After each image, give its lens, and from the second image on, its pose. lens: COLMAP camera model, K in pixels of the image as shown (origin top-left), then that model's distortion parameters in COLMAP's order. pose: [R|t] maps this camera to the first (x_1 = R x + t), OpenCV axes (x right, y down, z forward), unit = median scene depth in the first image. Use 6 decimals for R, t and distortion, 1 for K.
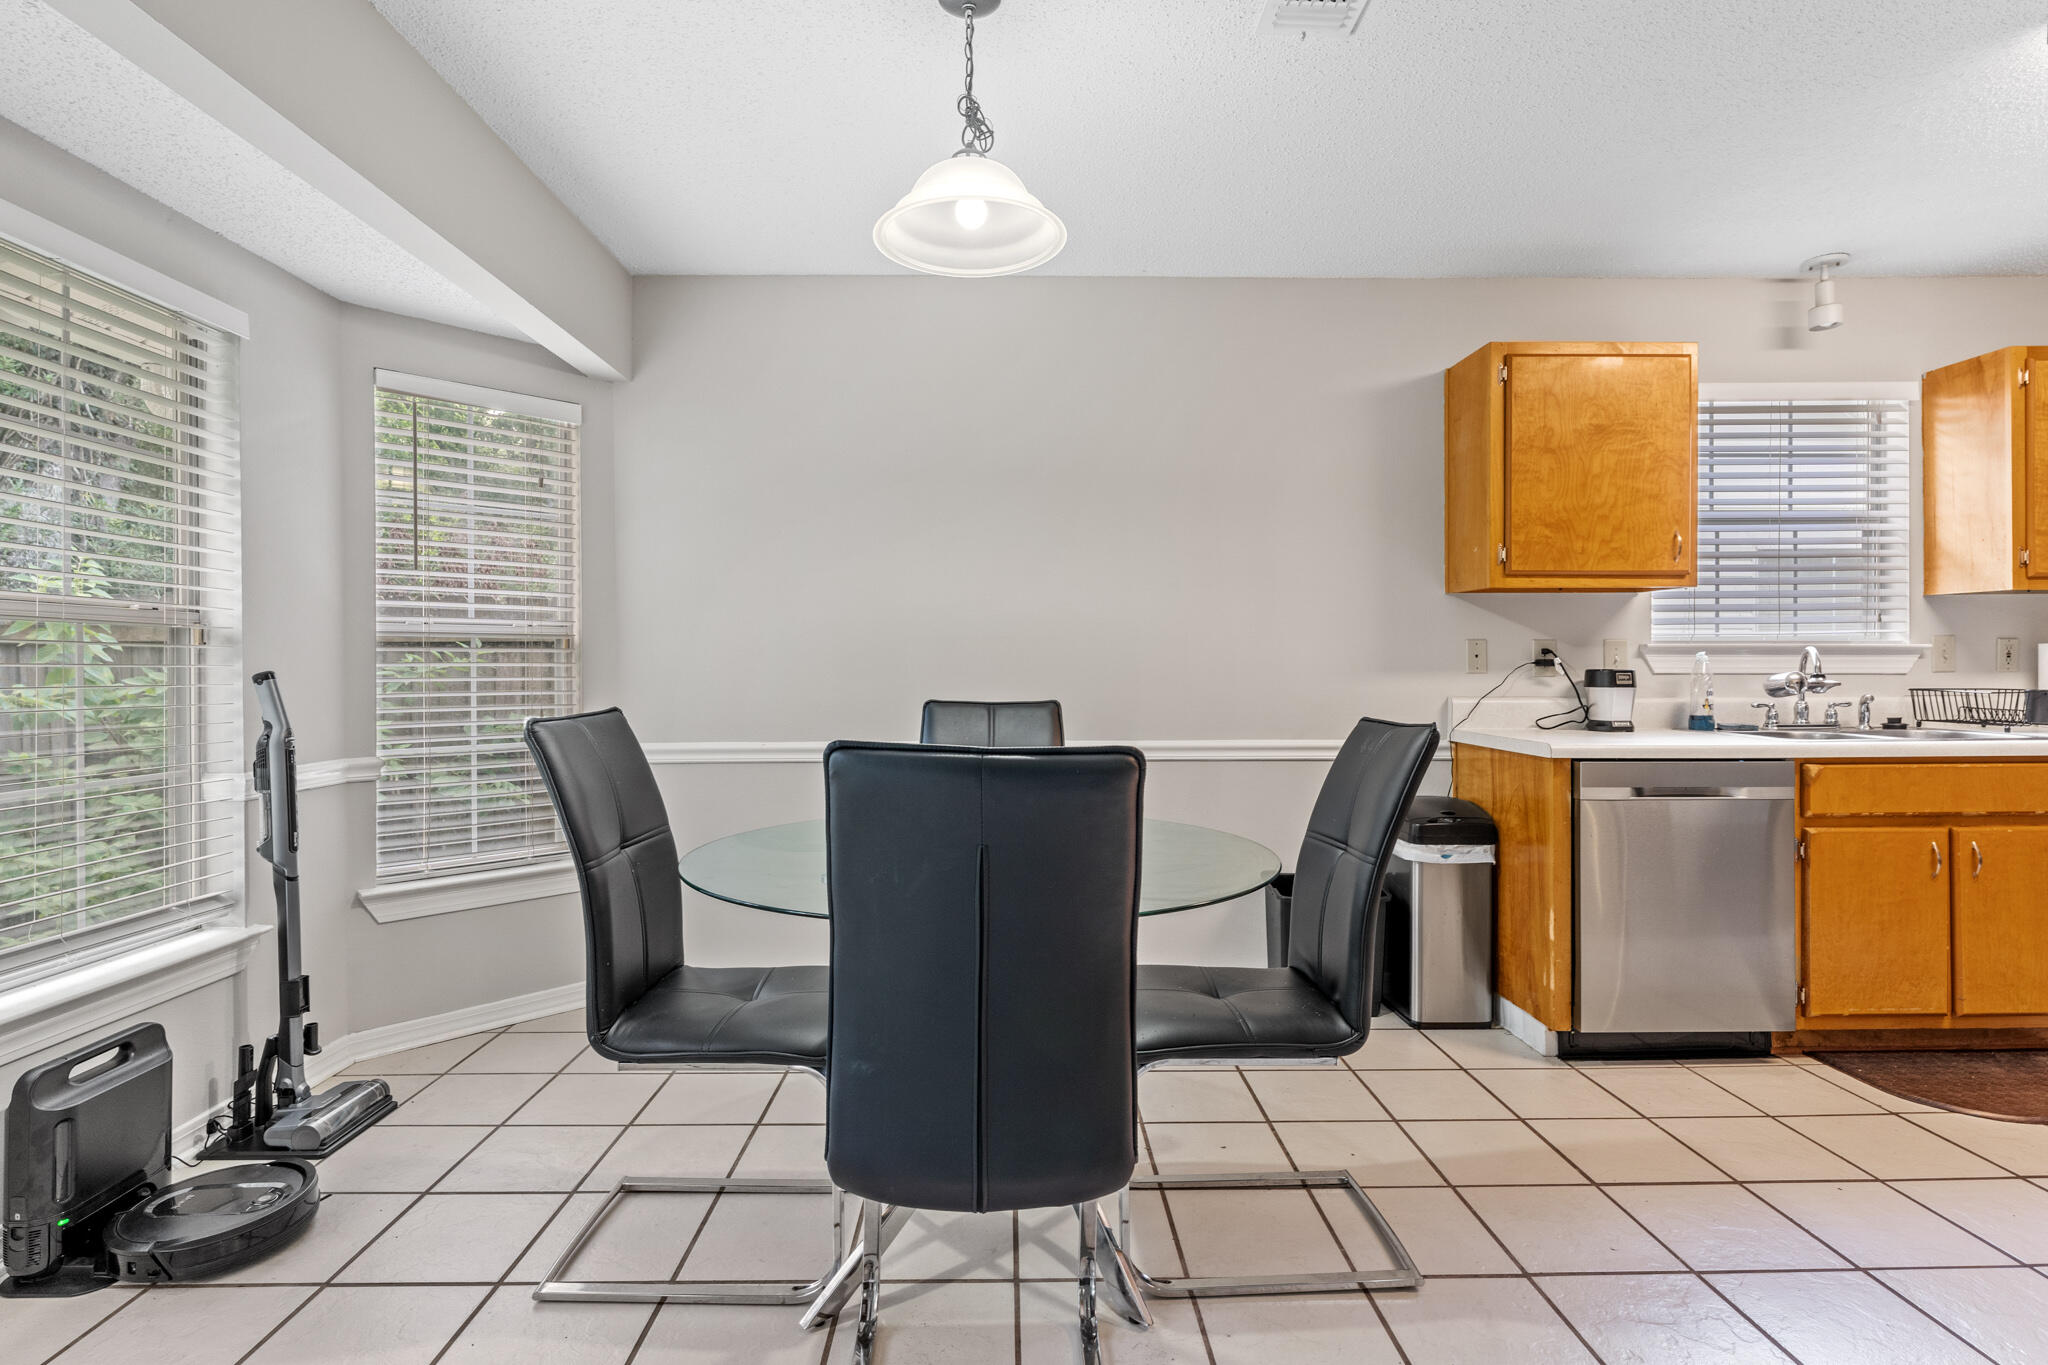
lens RADIAL K [[1016.7, 0, 1015.0], [0, 1016.7, 667.8], [0, 0, 1]] dist [0.000964, 0.000378]
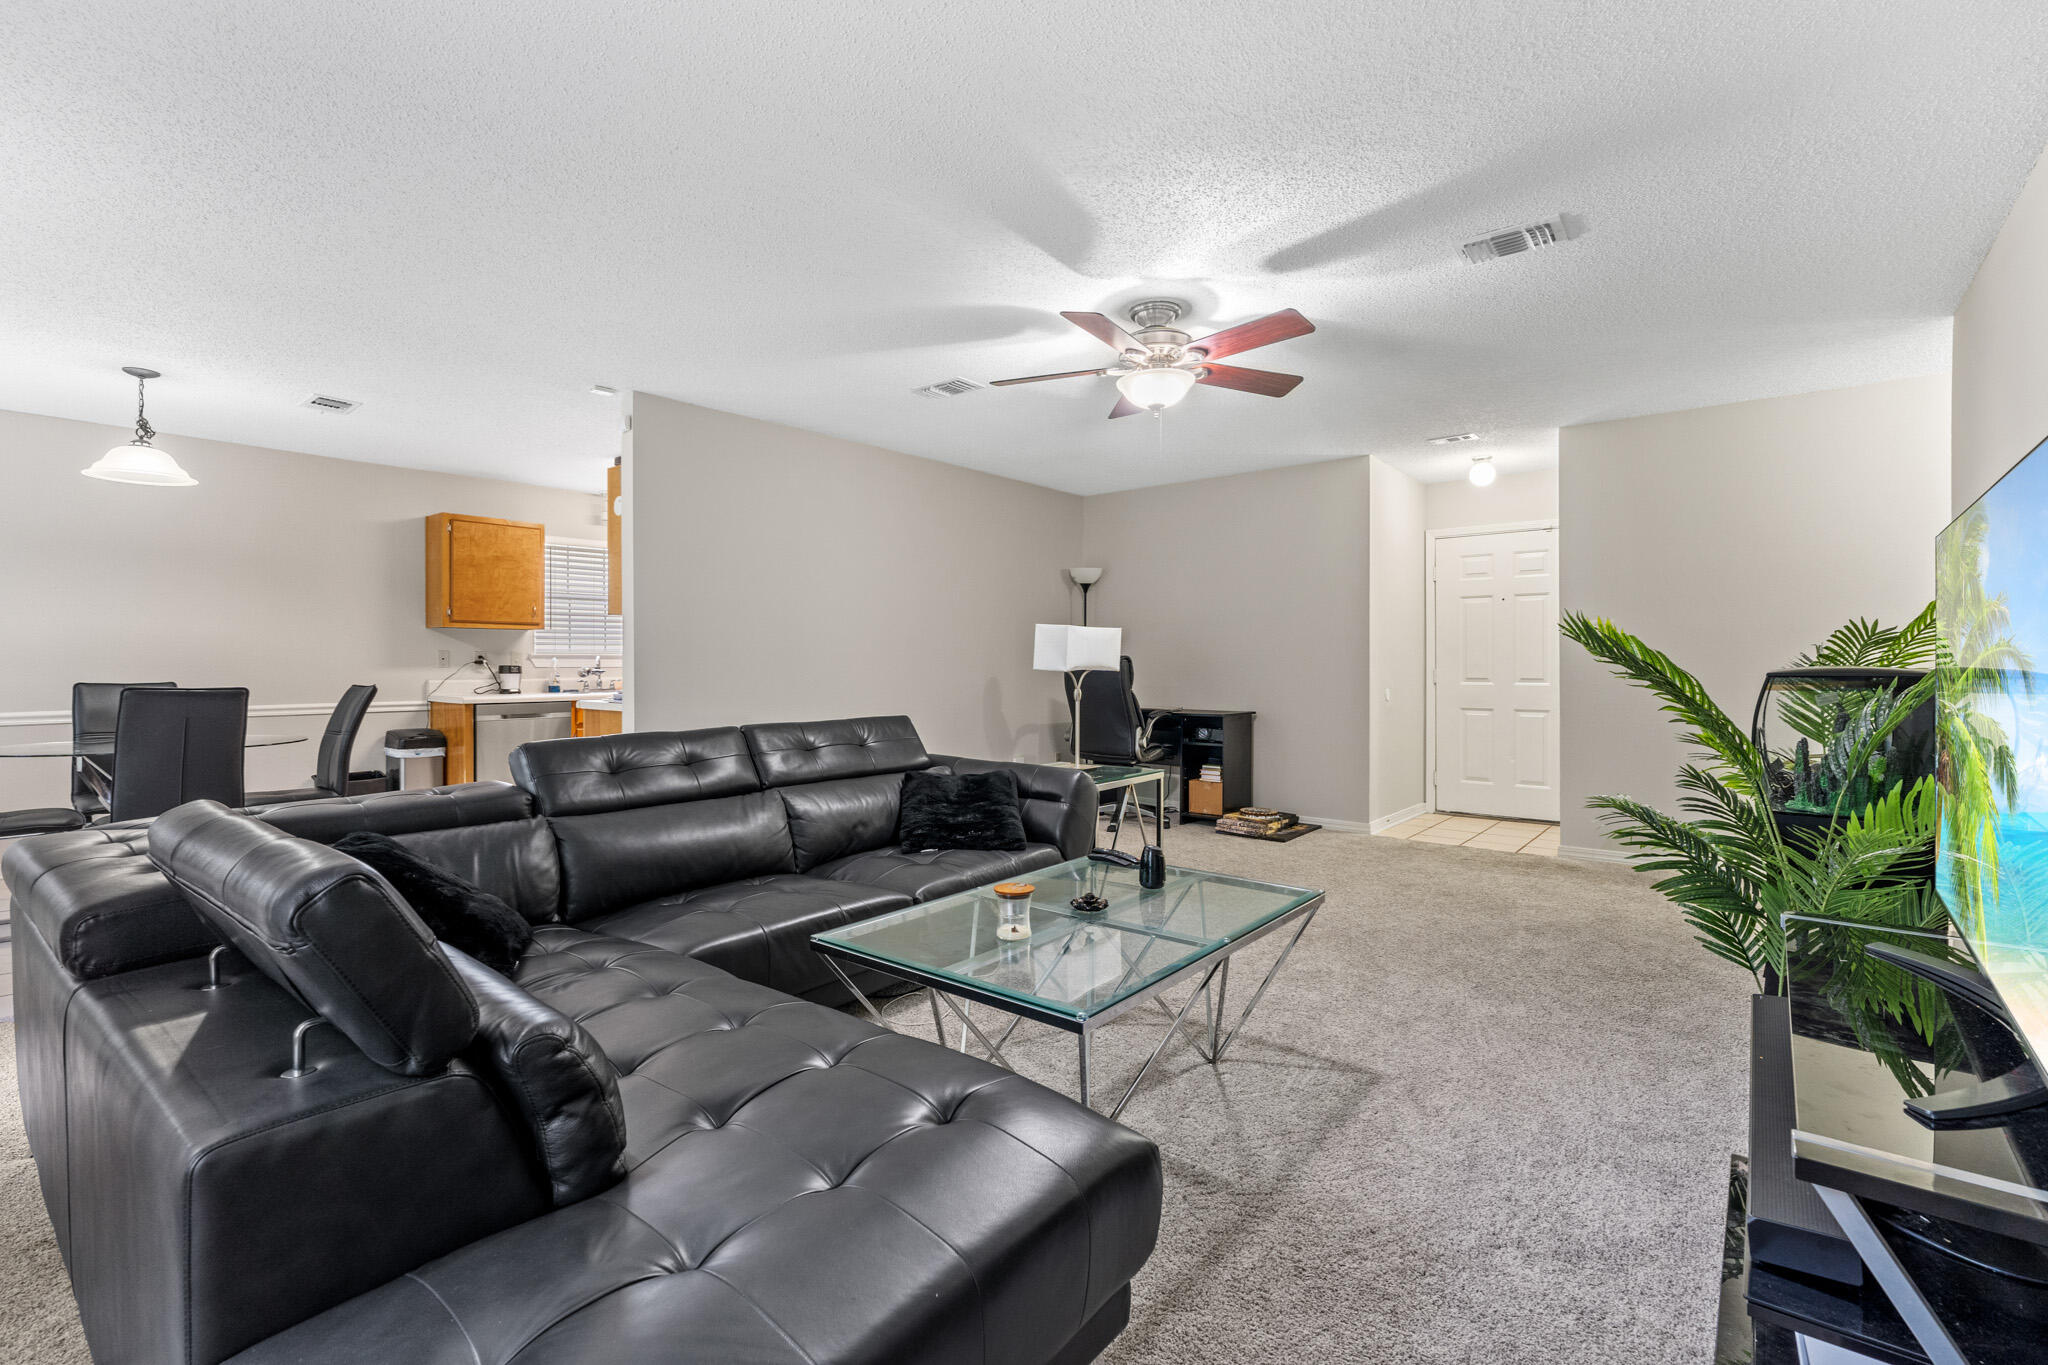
lens RADIAL K [[890.6, 0, 1013.0], [0, 890.6, 665.6], [0, 0, 1]] dist [-0.005372, -0.000966]
pose [[0.642571, -0.002092, 0.766223, -0.184858], [0.001770, 0.999998, 0.001246, 0.001661], [-0.766224, 0.000556, 0.642573, -1.066590]]
